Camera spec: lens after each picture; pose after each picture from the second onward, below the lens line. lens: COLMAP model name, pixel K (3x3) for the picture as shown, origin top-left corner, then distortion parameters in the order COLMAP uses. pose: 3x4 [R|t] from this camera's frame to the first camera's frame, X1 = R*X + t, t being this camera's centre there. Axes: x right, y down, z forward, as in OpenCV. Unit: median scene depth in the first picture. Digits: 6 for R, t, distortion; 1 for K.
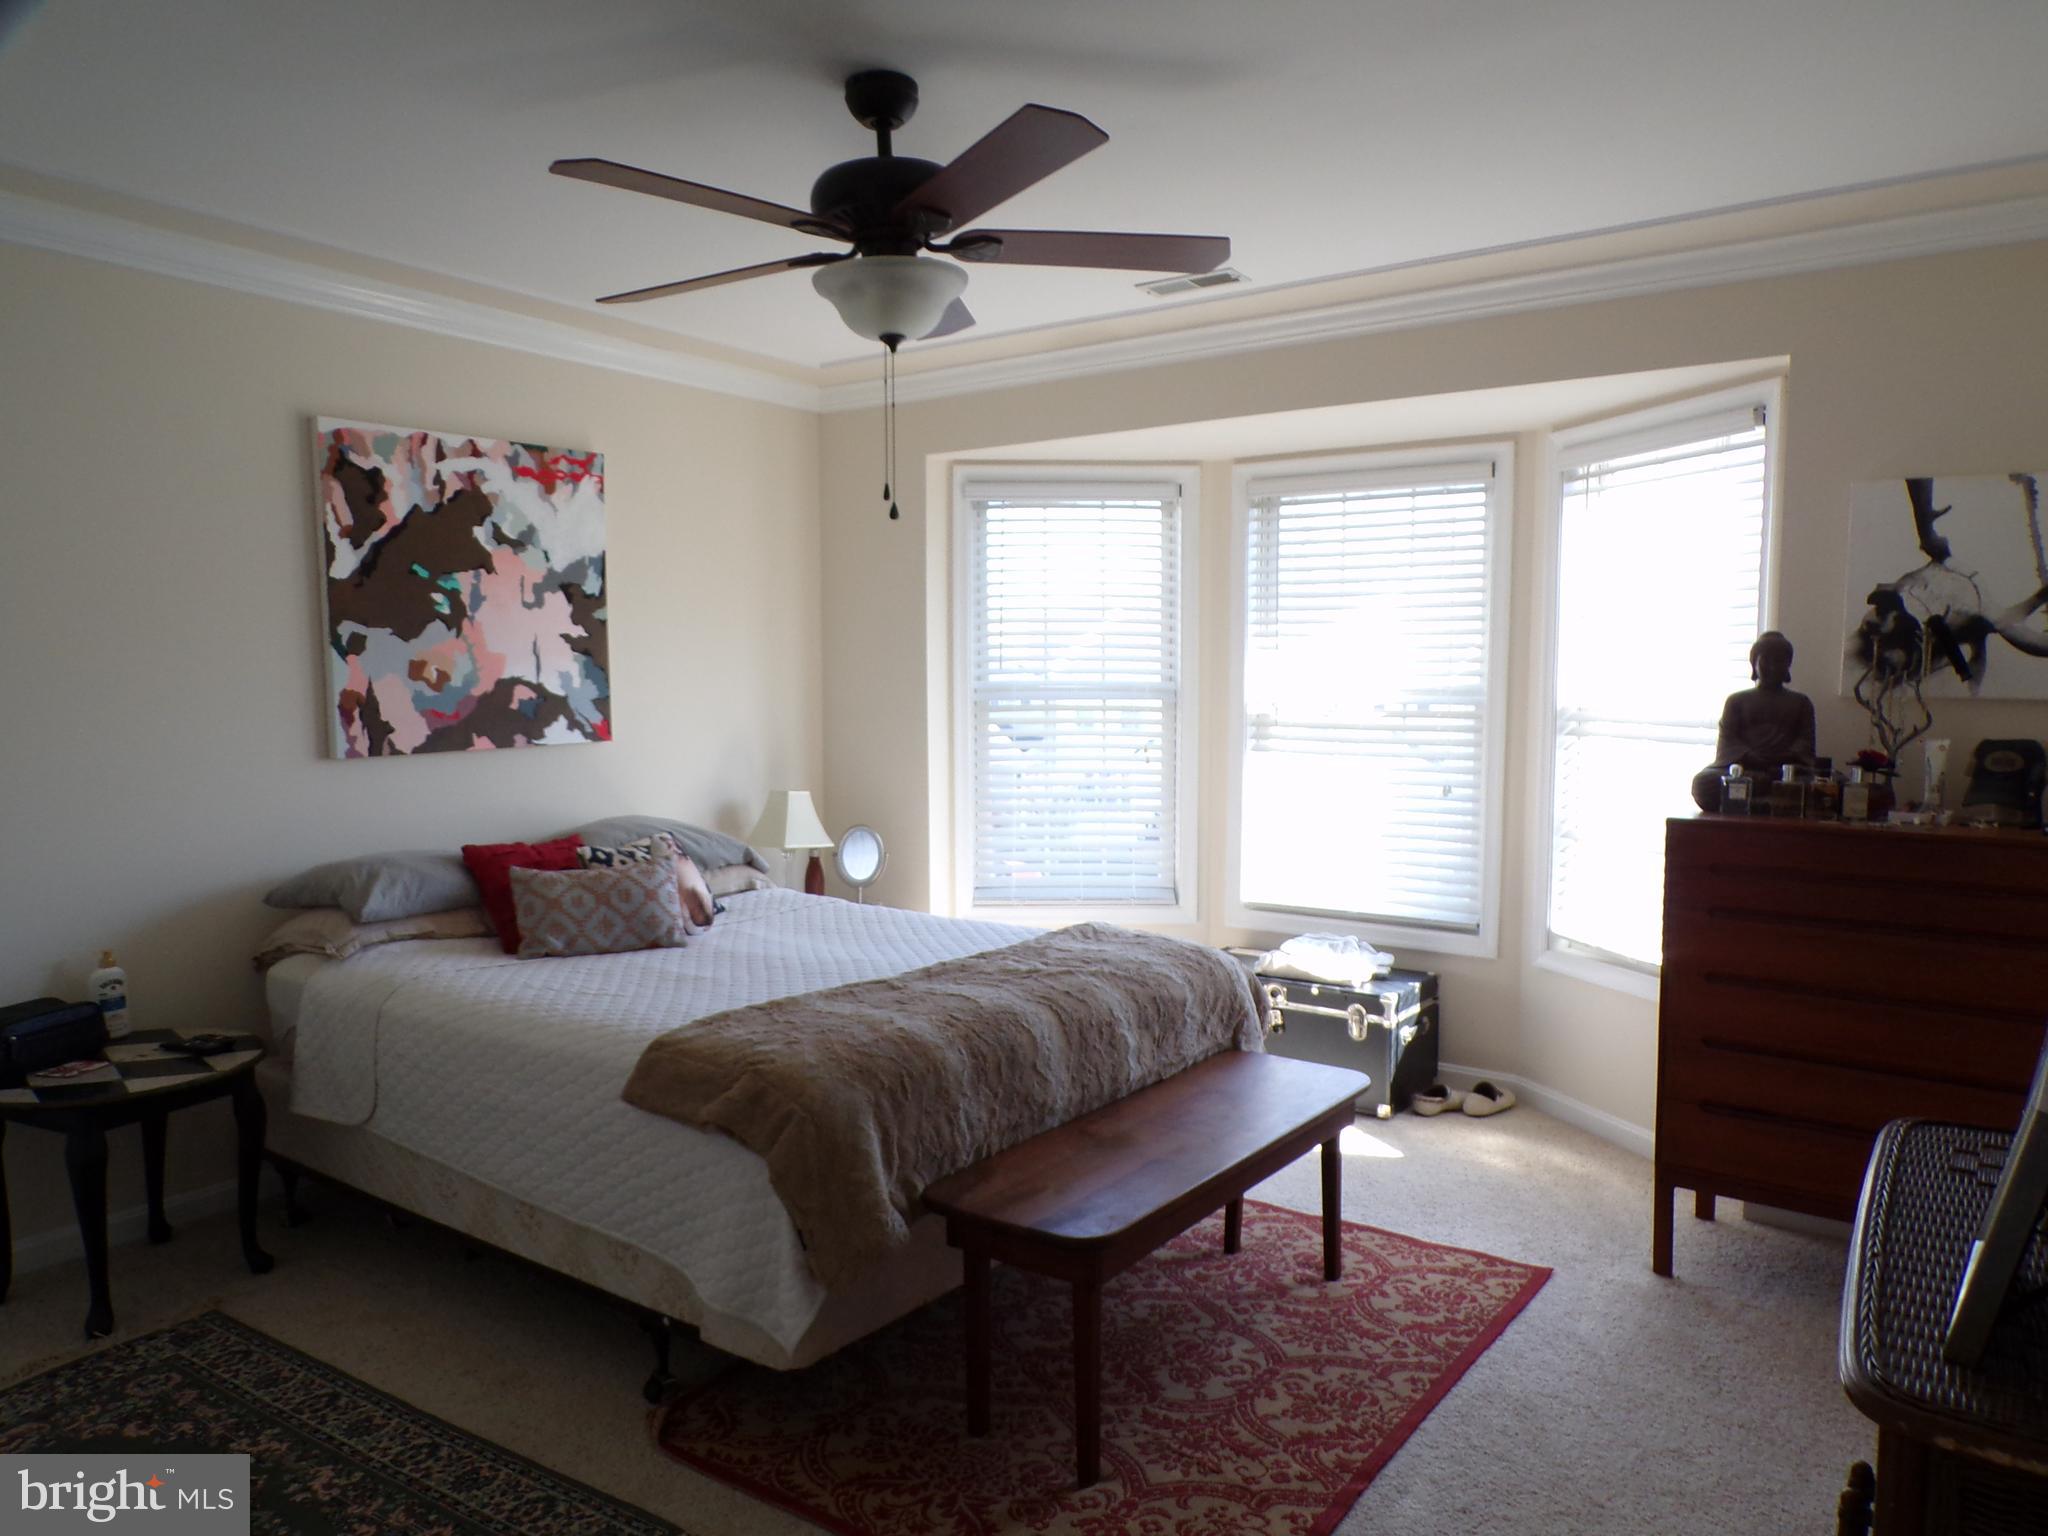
lens RADIAL K [[1404.0, 0, 1034.1], [0, 1404.0, 776.5], [0, 0, 1]] dist [0.012175, 0.006324]
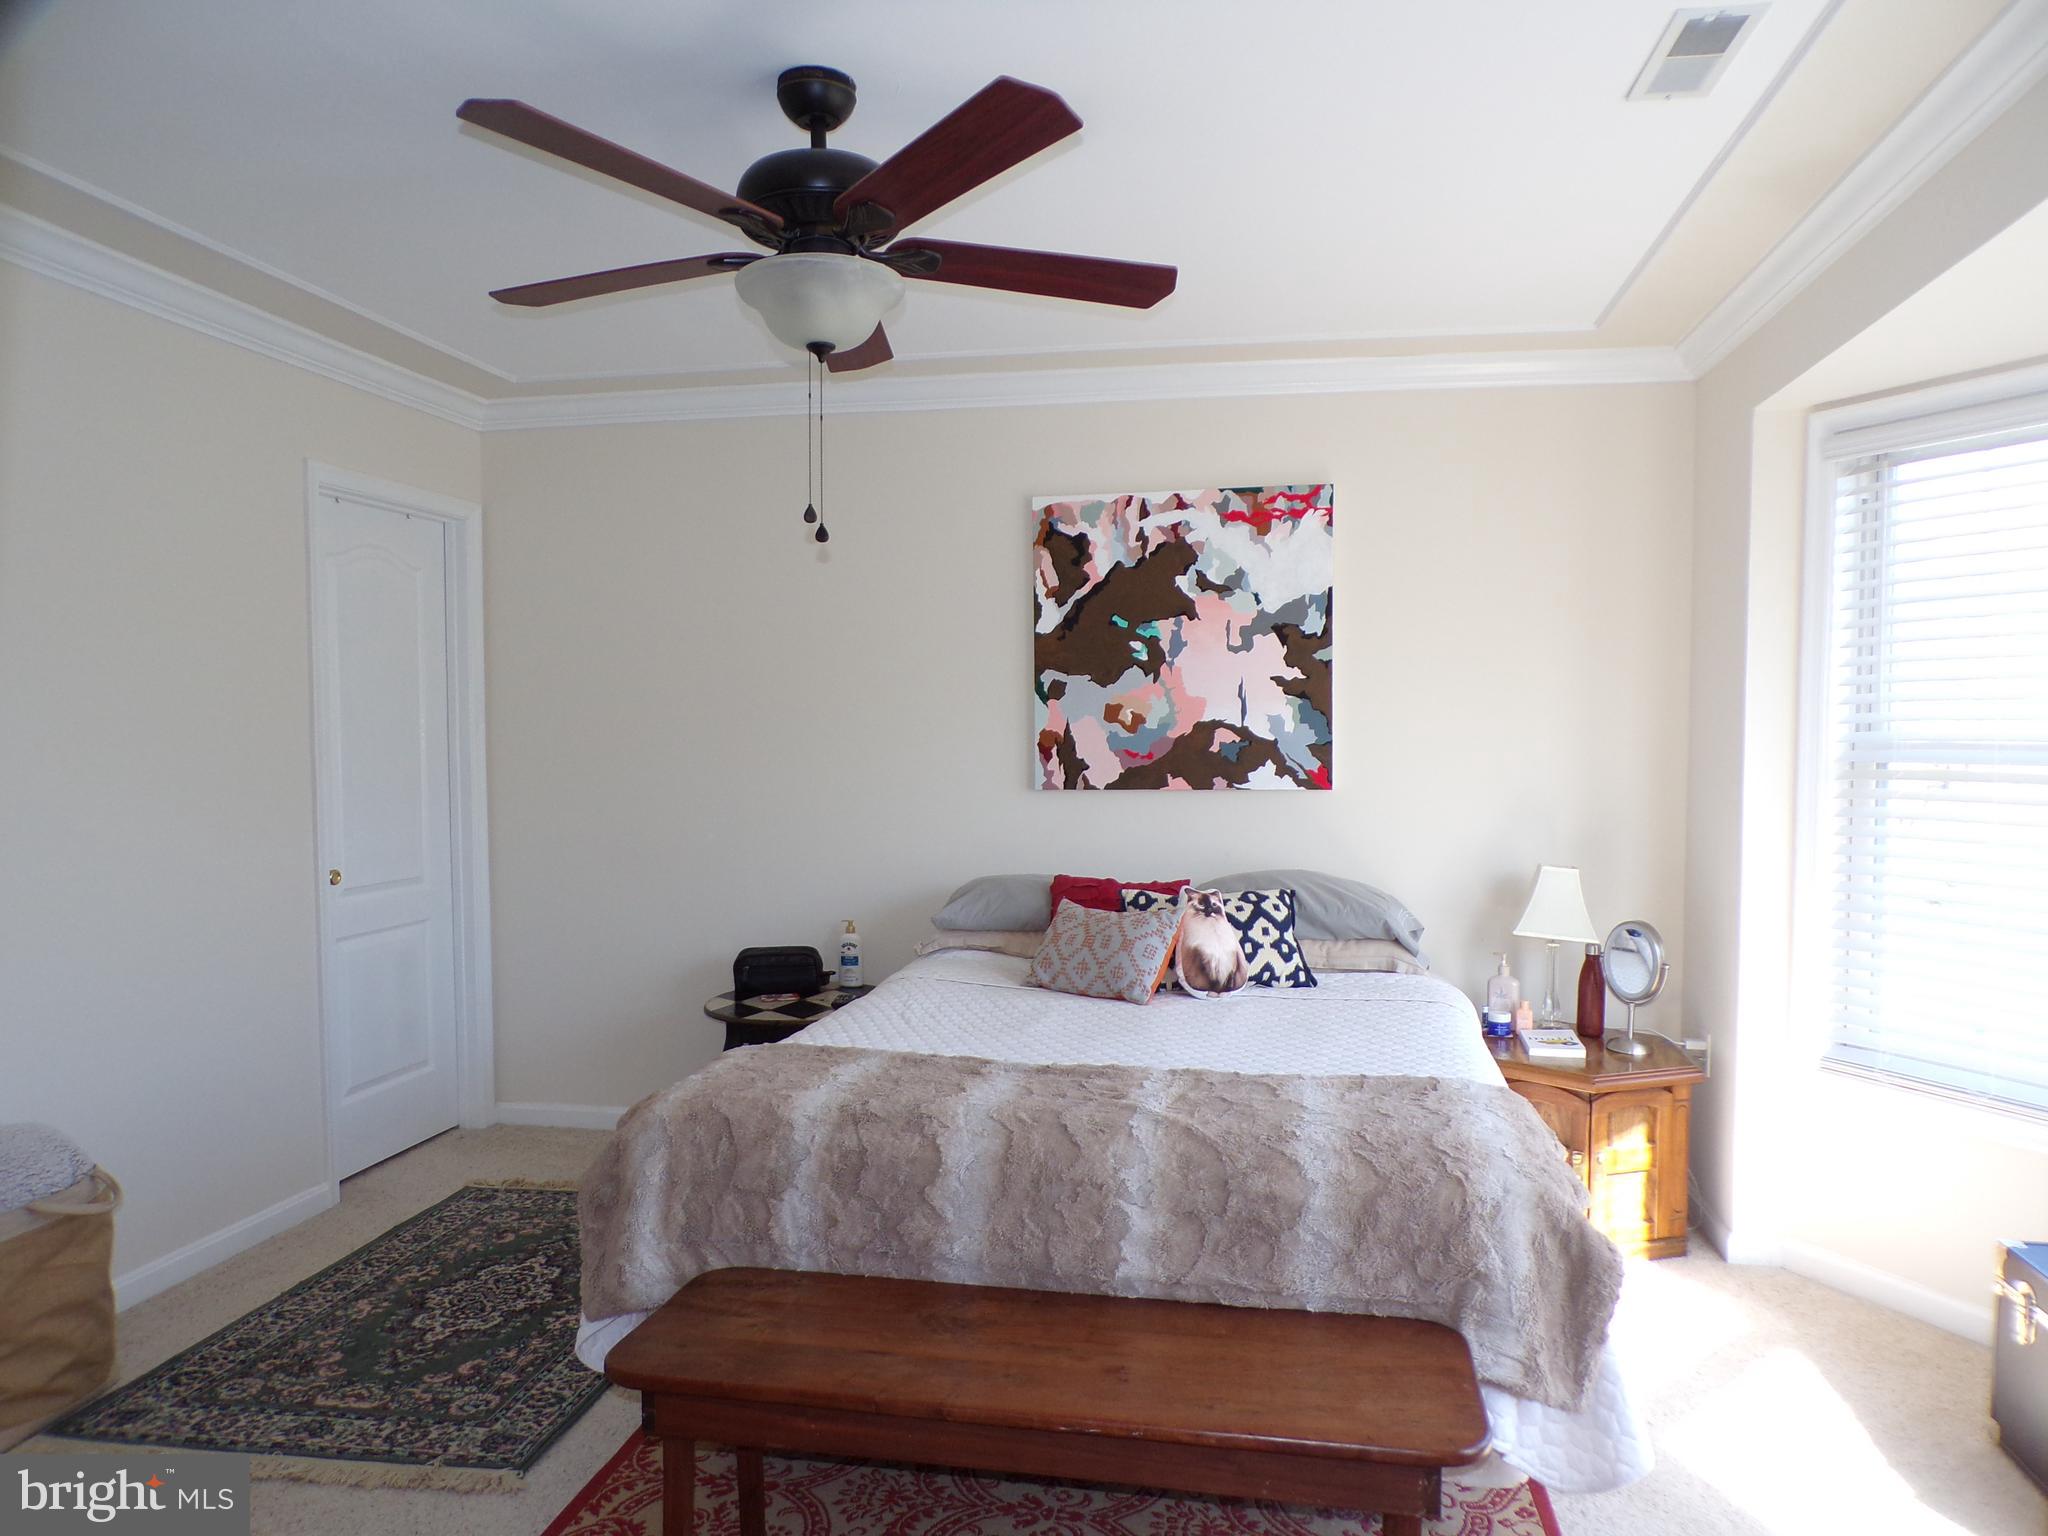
lens RADIAL K [[1404.0, 0, 1031.7], [0, 1404.0, 767.3], [0, 0, 1]] dist [0.012175, 0.006324]
pose [[0.429617, 0.033114, -0.902404, 0.500956], [-0.073657, 0.997282, 0.001529, -0.029996], [0.900002, 0.065812, 0.430888, 0.465122]]
